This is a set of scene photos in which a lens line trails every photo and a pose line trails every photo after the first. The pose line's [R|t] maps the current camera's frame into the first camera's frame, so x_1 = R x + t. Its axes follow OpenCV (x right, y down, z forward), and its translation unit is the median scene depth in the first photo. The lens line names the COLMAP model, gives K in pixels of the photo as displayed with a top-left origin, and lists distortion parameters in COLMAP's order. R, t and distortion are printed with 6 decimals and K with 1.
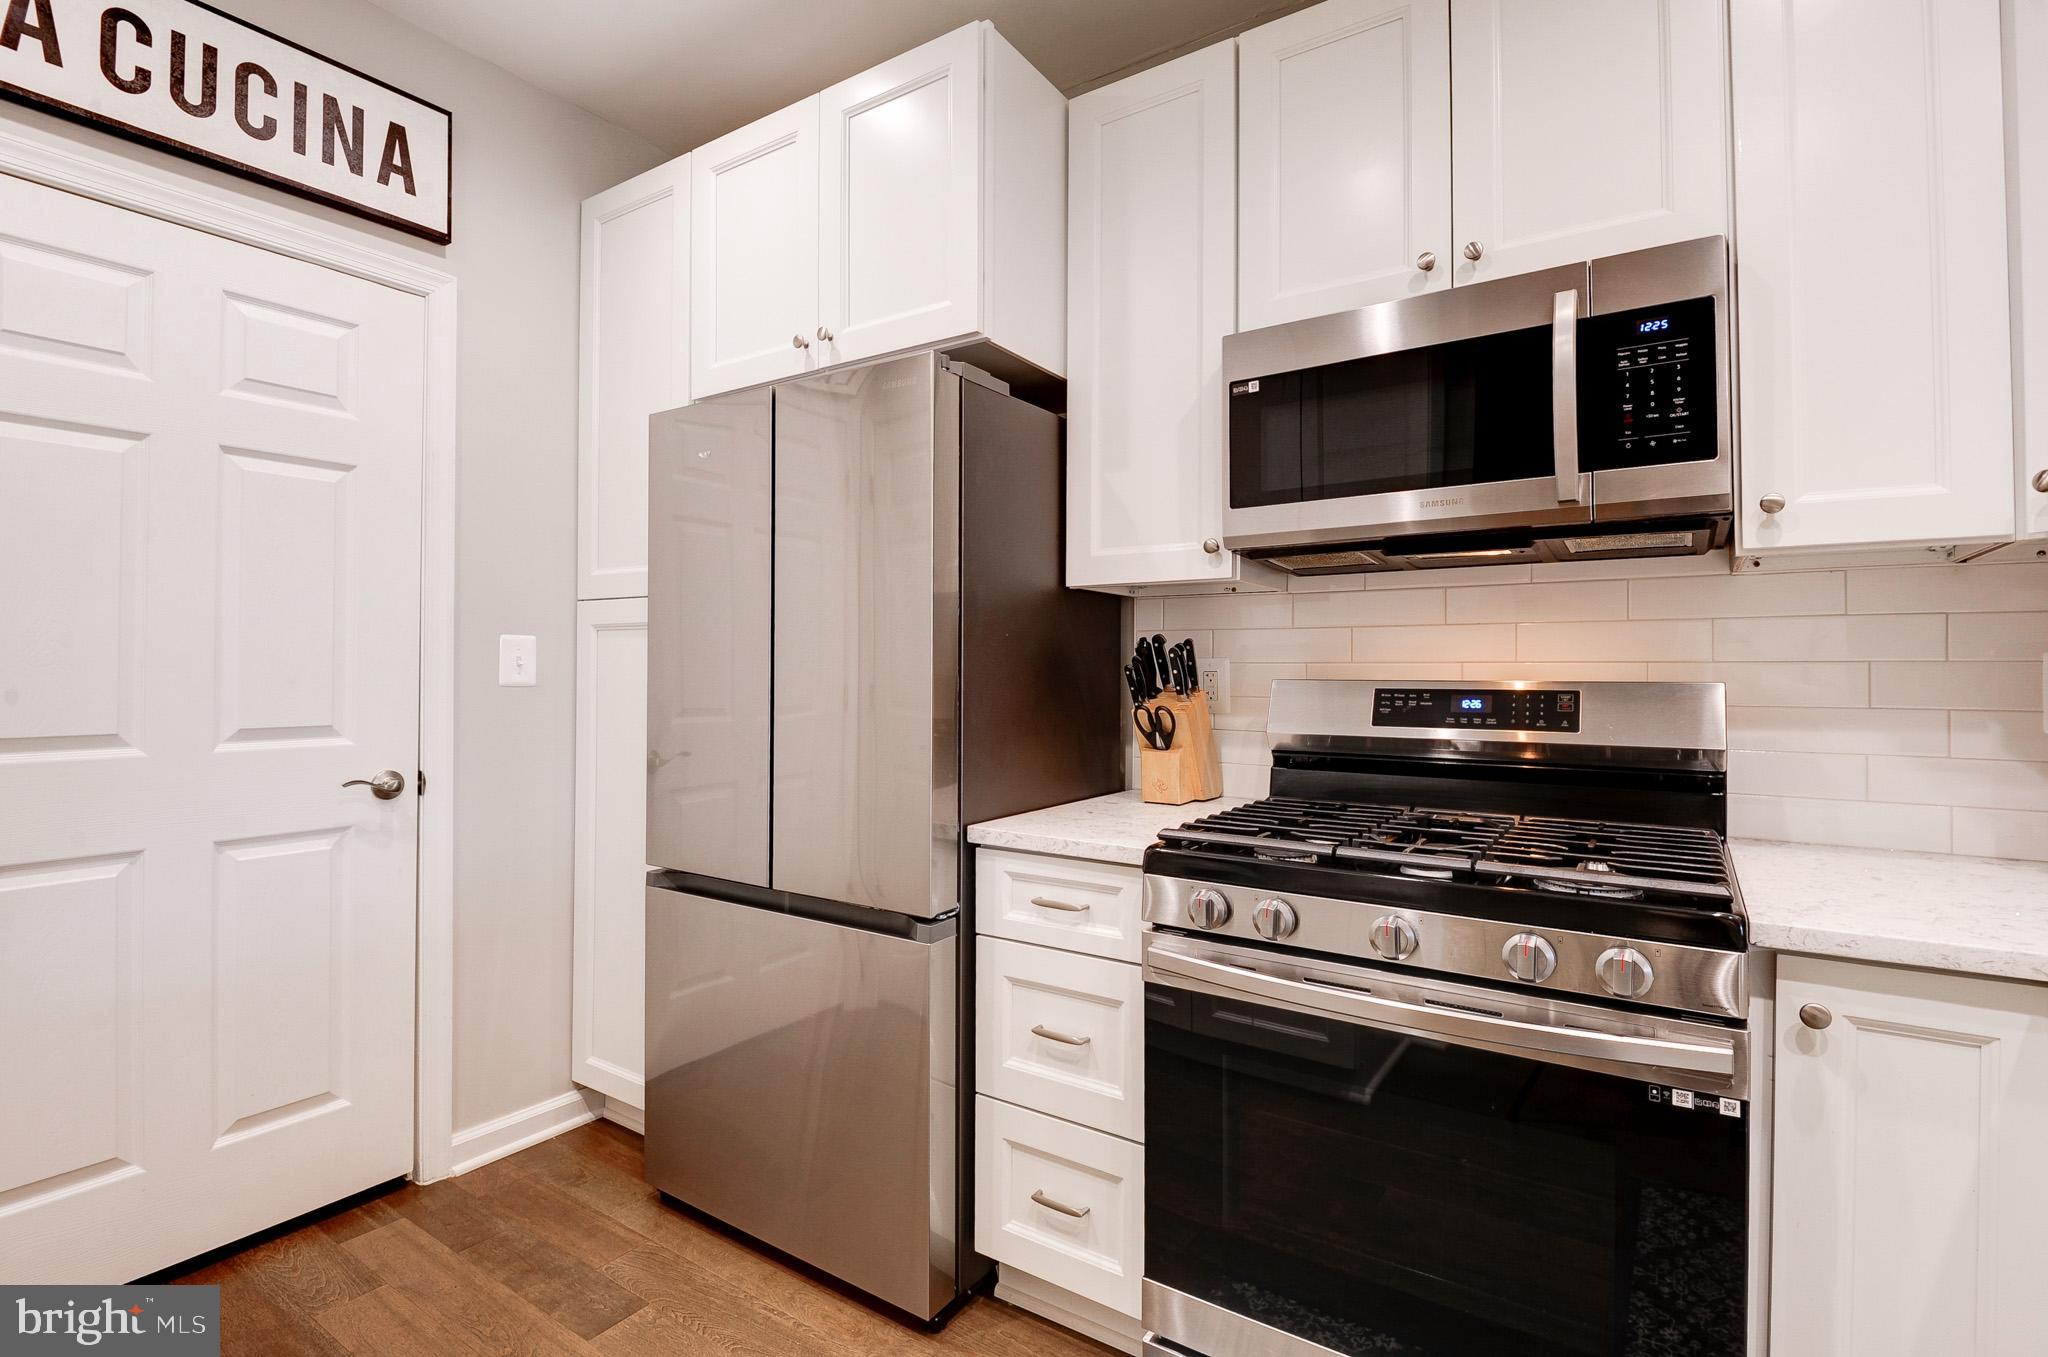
lens RADIAL K [[963.0, 0, 1027.4], [0, 963.0, 657.2], [0, 0, 1]] dist [0.003127, -0.008924]
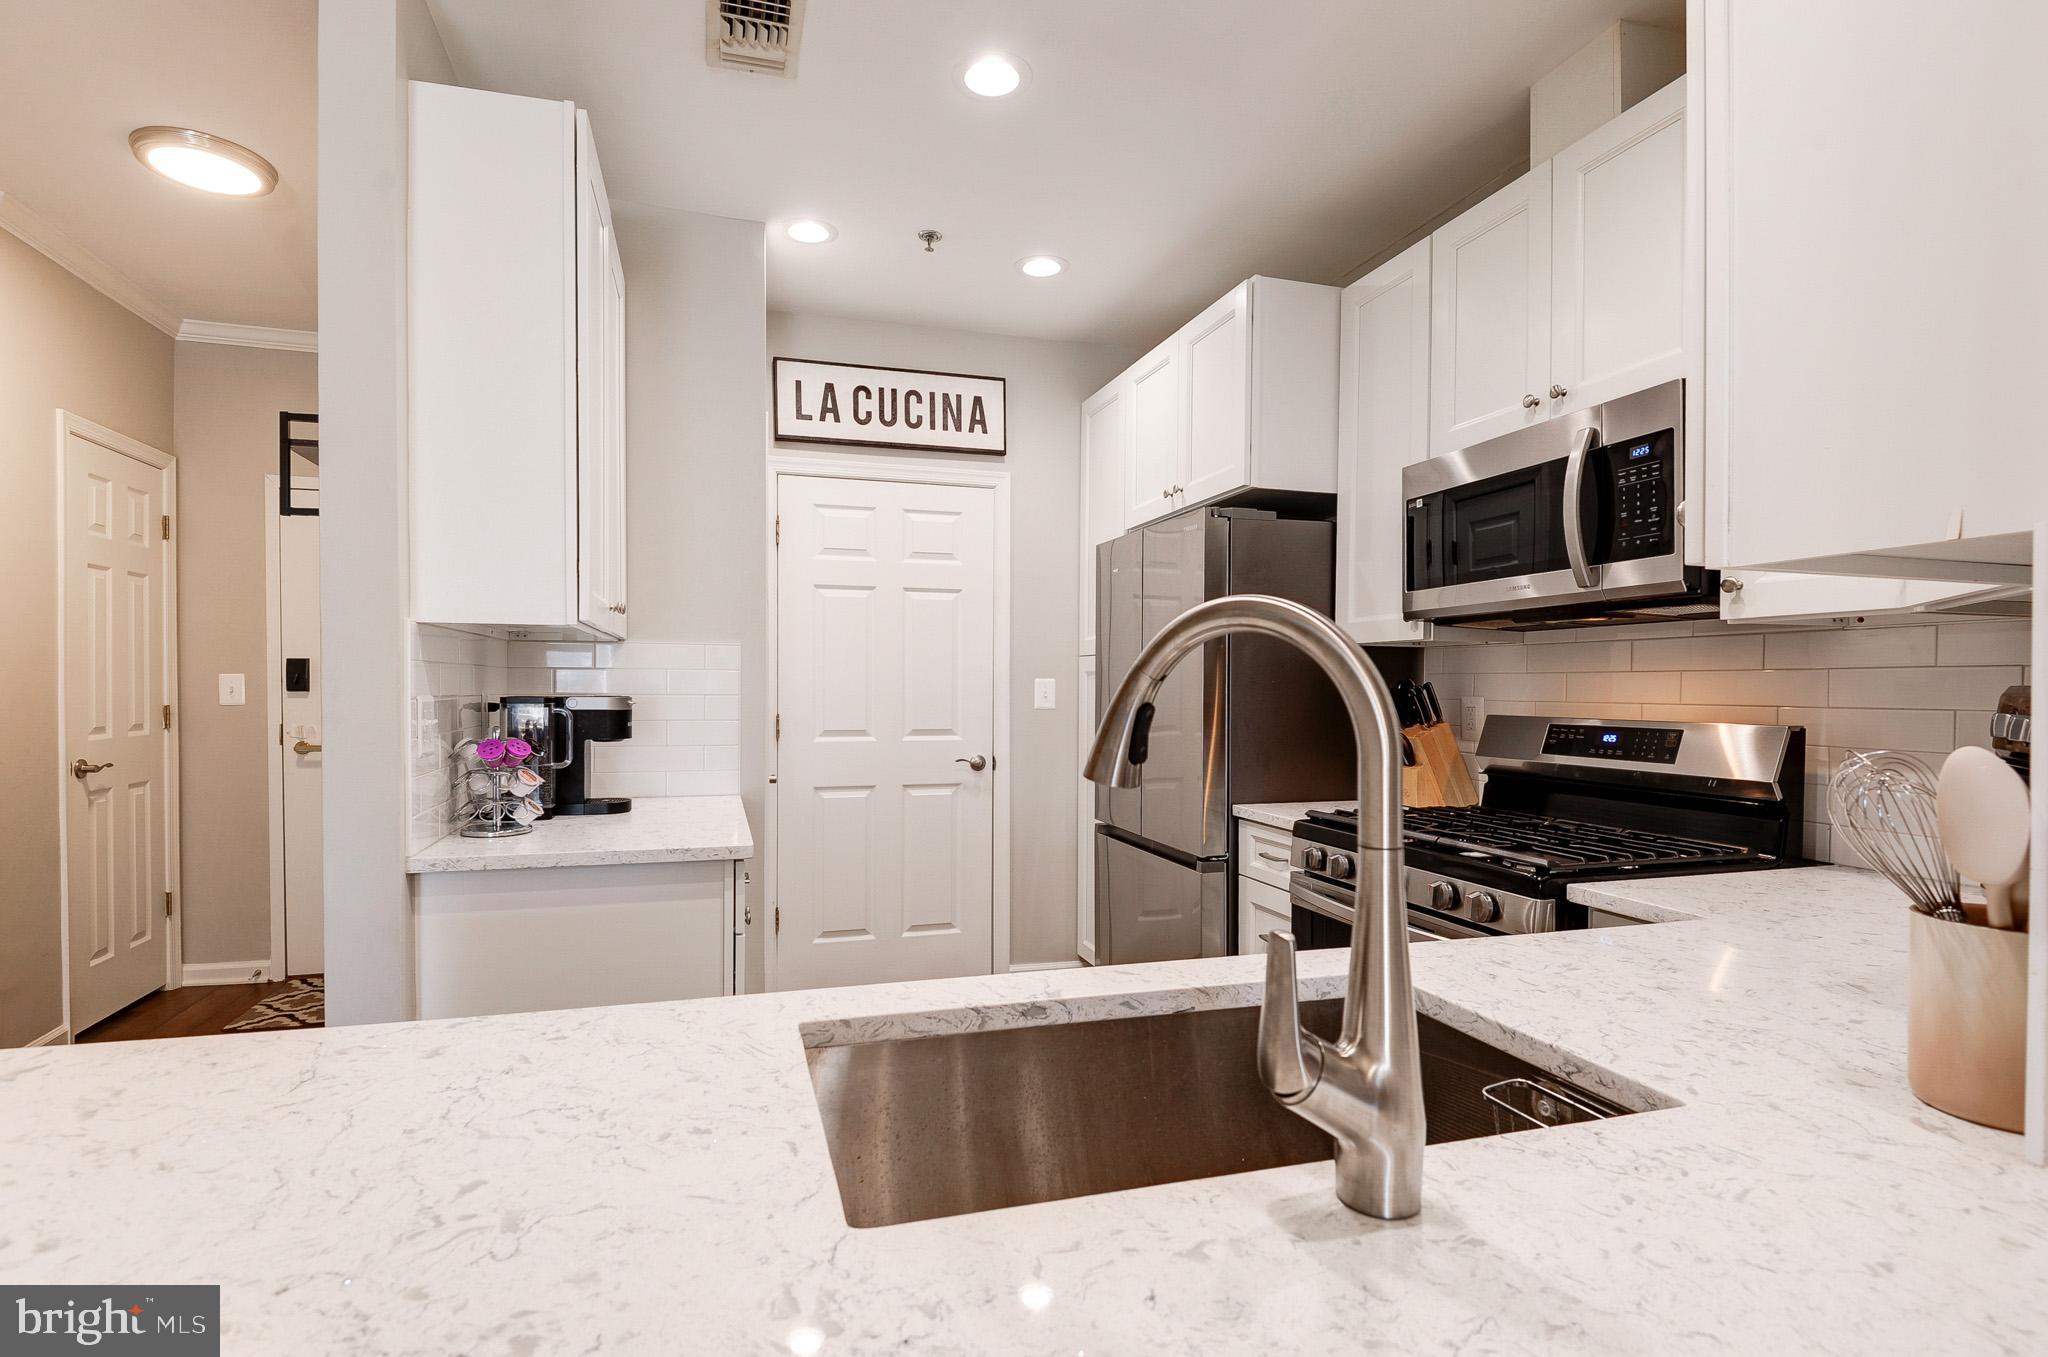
lens RADIAL K [[975.9, 0, 1005.7], [0, 975.9, 704.7], [0, 0, 1]] dist [0.003494, -0.000305]
pose [[0.768600, 0.011779, -0.639621, 0.622638], [0.007673, 0.999589, 0.027628, -0.033031], [0.639684, -0.026143, 0.768194, -0.426729]]
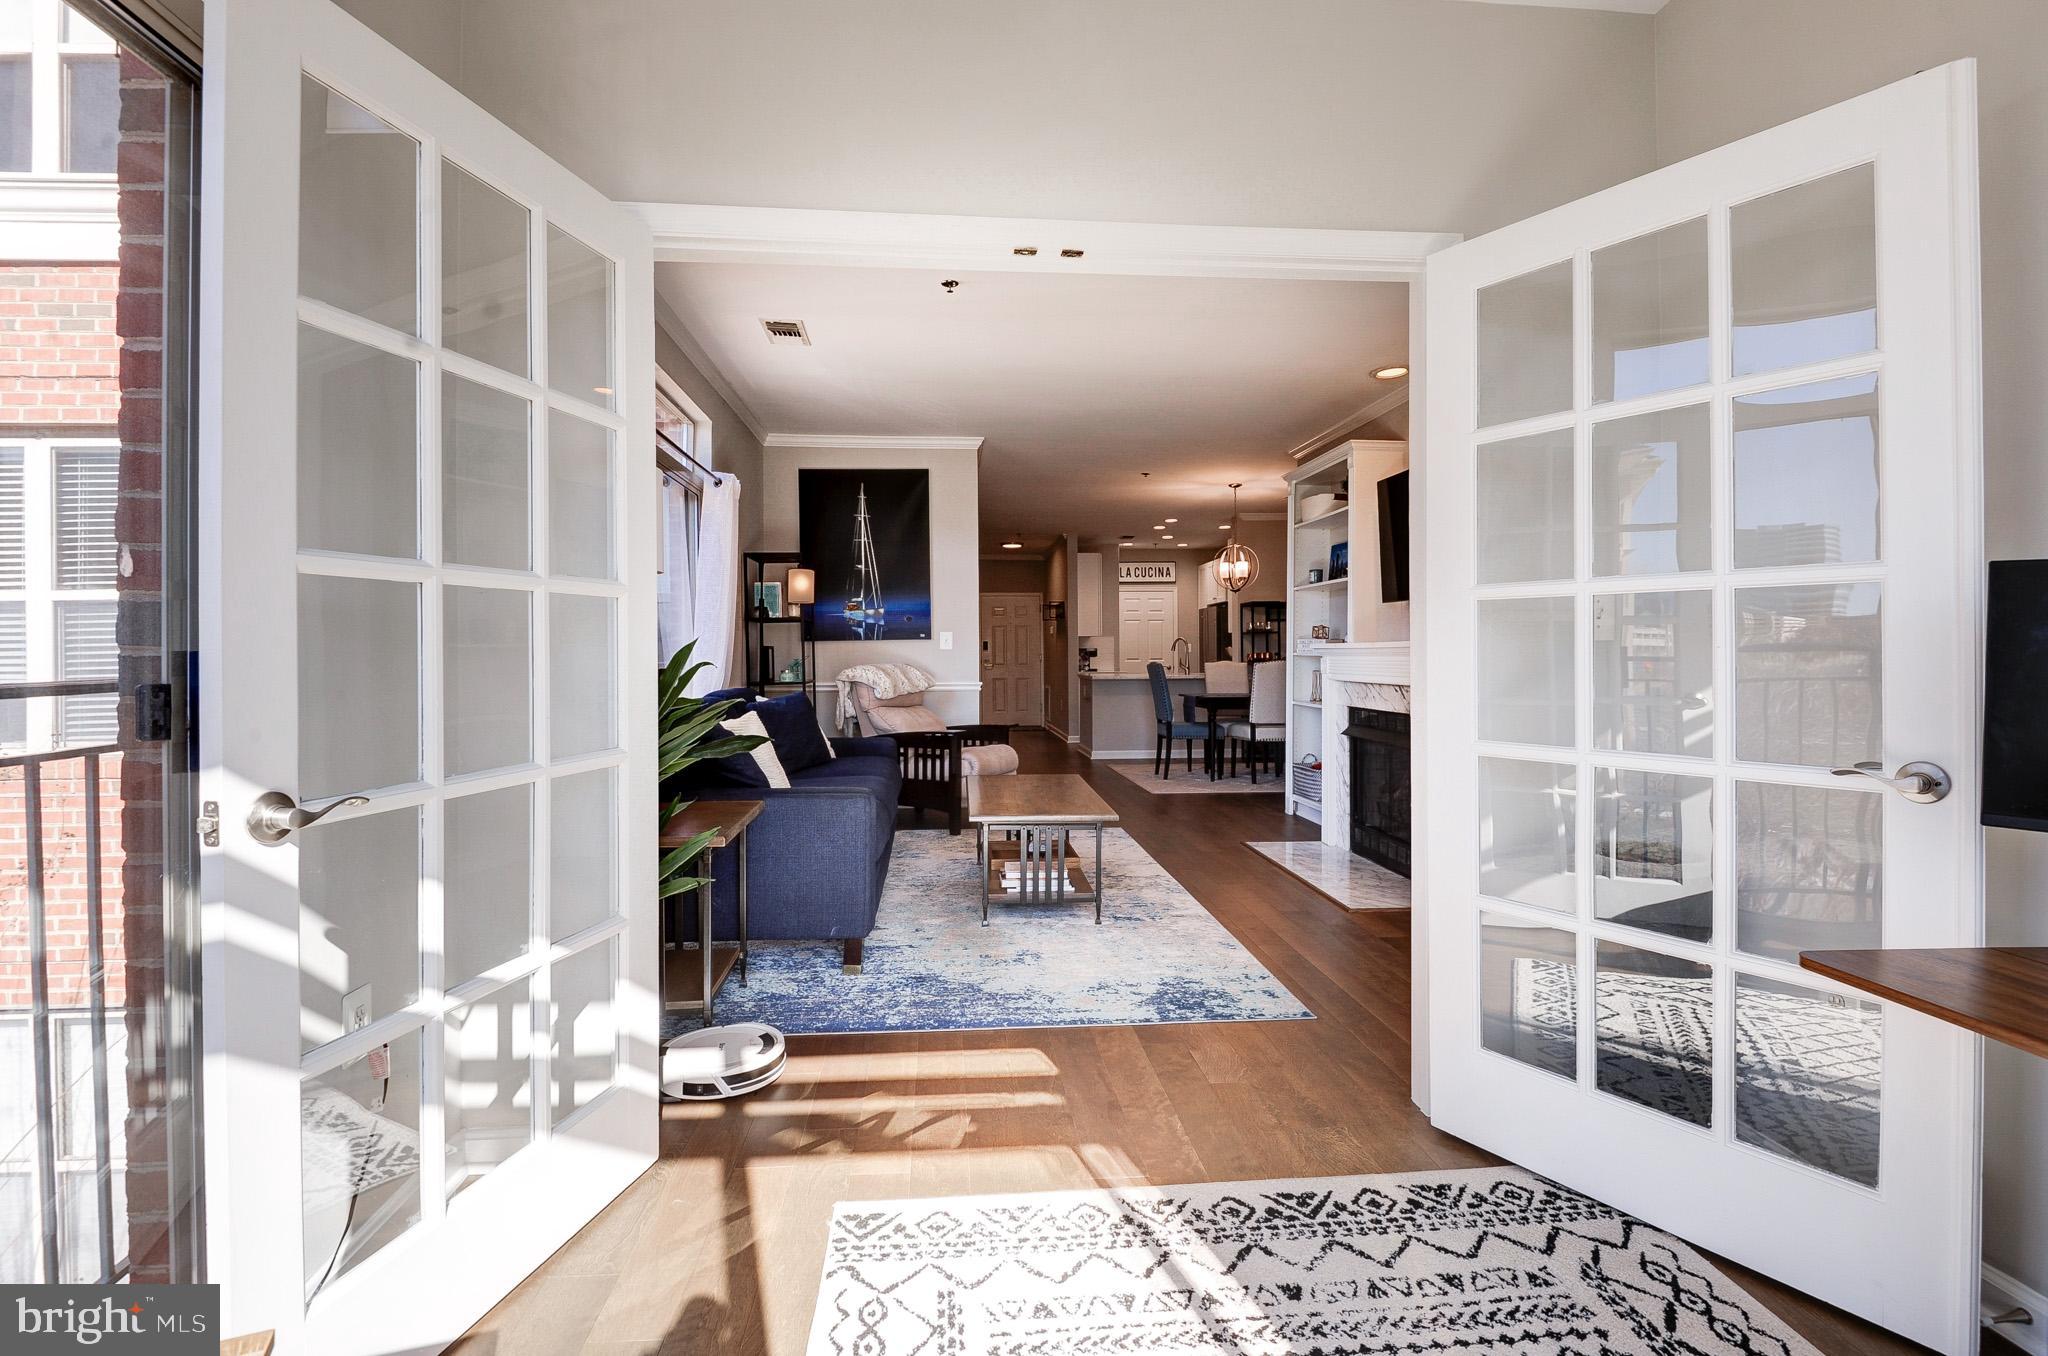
lens RADIAL K [[926.3, 0, 1017.4], [0, 926.3, 649.5], [0, 0, 1]] dist [0.000643, 0.000010]
pose [[0.613831, -0.010081, -0.789373, 4.187435], [0.021285, 0.999766, 0.003784, -0.039325], [0.789150, -0.019125, 0.613902, -4.194328]]
